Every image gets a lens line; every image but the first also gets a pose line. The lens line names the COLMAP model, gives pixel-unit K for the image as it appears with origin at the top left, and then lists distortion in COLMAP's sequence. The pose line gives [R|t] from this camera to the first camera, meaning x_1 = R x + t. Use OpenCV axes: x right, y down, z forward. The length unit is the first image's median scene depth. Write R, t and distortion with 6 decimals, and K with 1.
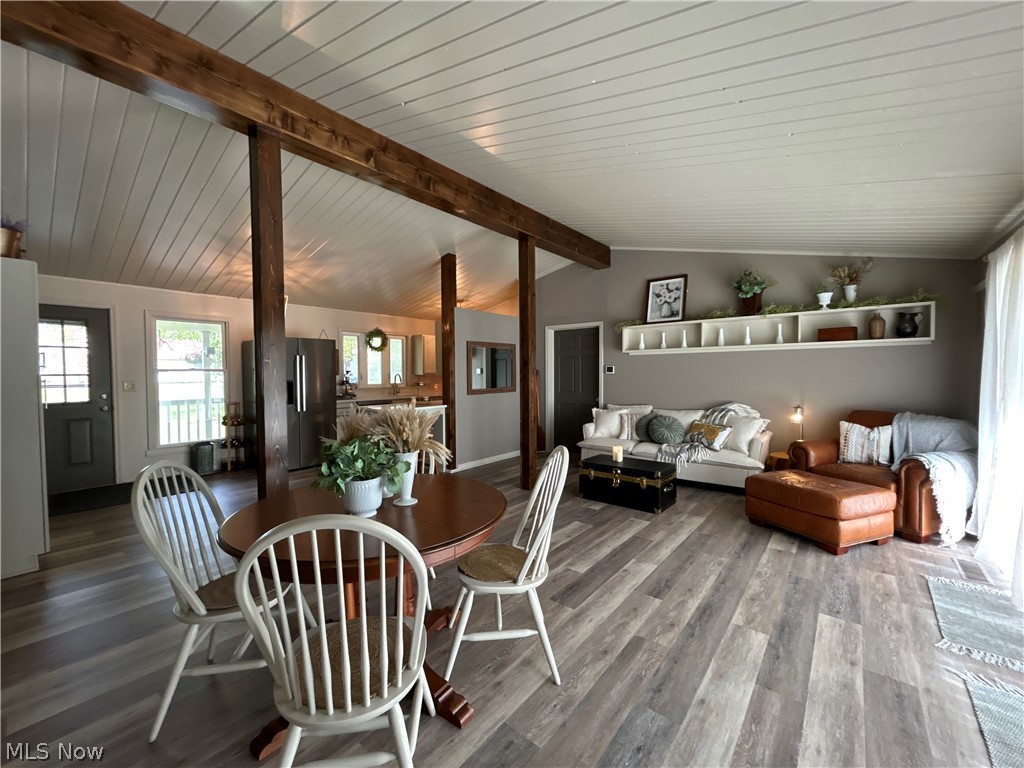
lens RADIAL K [[416.6, 0, 512.3], [0, 416.6, 386.8], [0, 0, 1]] dist [0.017731, 0.000256]
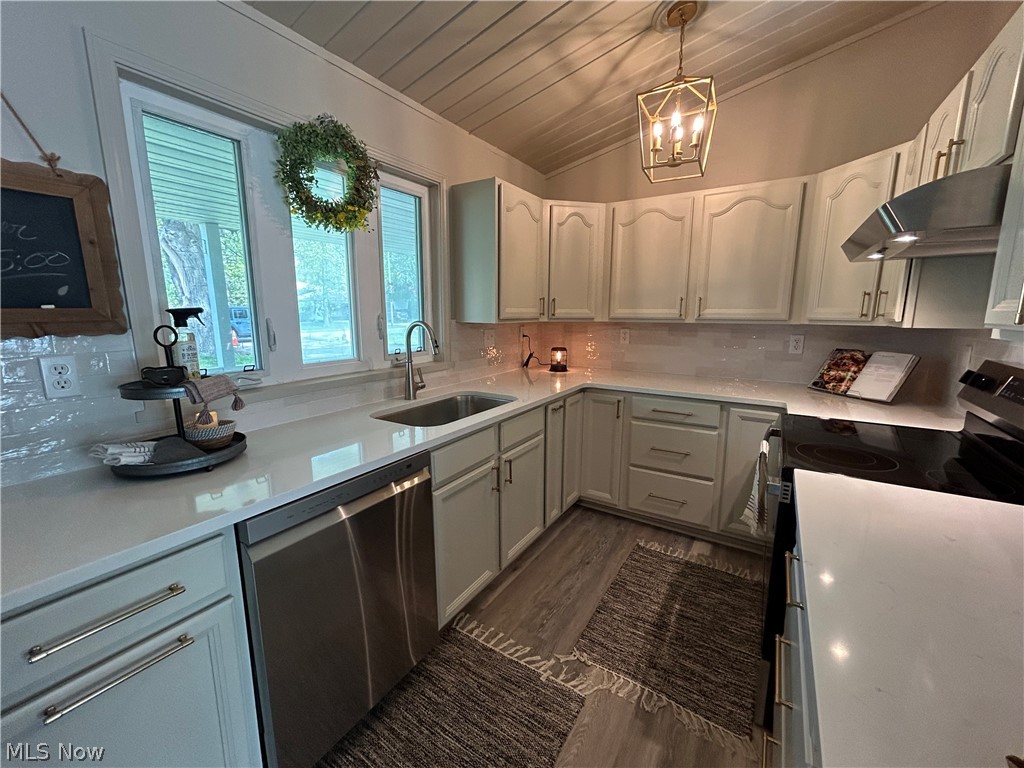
lens RADIAL K [[416.6, 0, 518.4], [0, 416.6, 380.2], [0, 0, 1]] dist [0.017731, 0.000256]
pose [[0.988924, -0.020417, 0.147011, -0.333459], [0.000774, 0.991189, 0.132454, -0.037954], [-0.148420, -0.130873, 0.980226, 0.959870]]
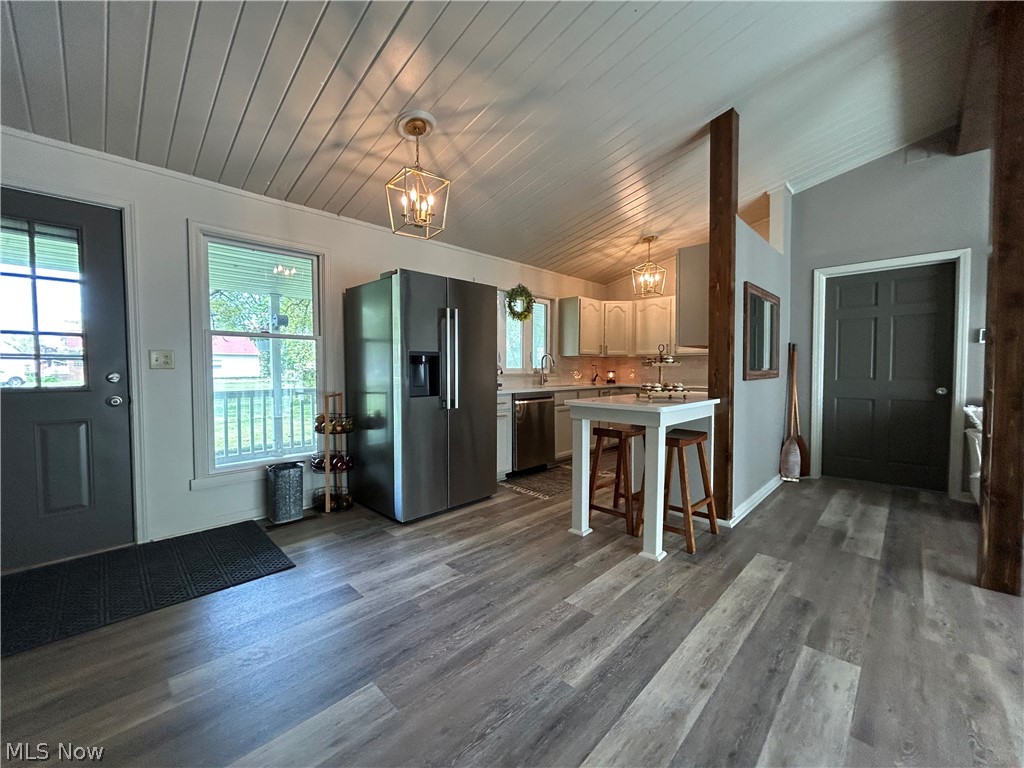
lens RADIAL K [[416.6, 0, 515.2], [0, 416.6, 387.4], [0, 0, 1]] dist [0.017731, 0.000256]
pose [[0.997501, 0.003045, -0.070591, -0.367632], [-0.002650, 0.999980, 0.005686, 0.025663], [0.070607, -0.005484, 0.997489, 0.435890]]
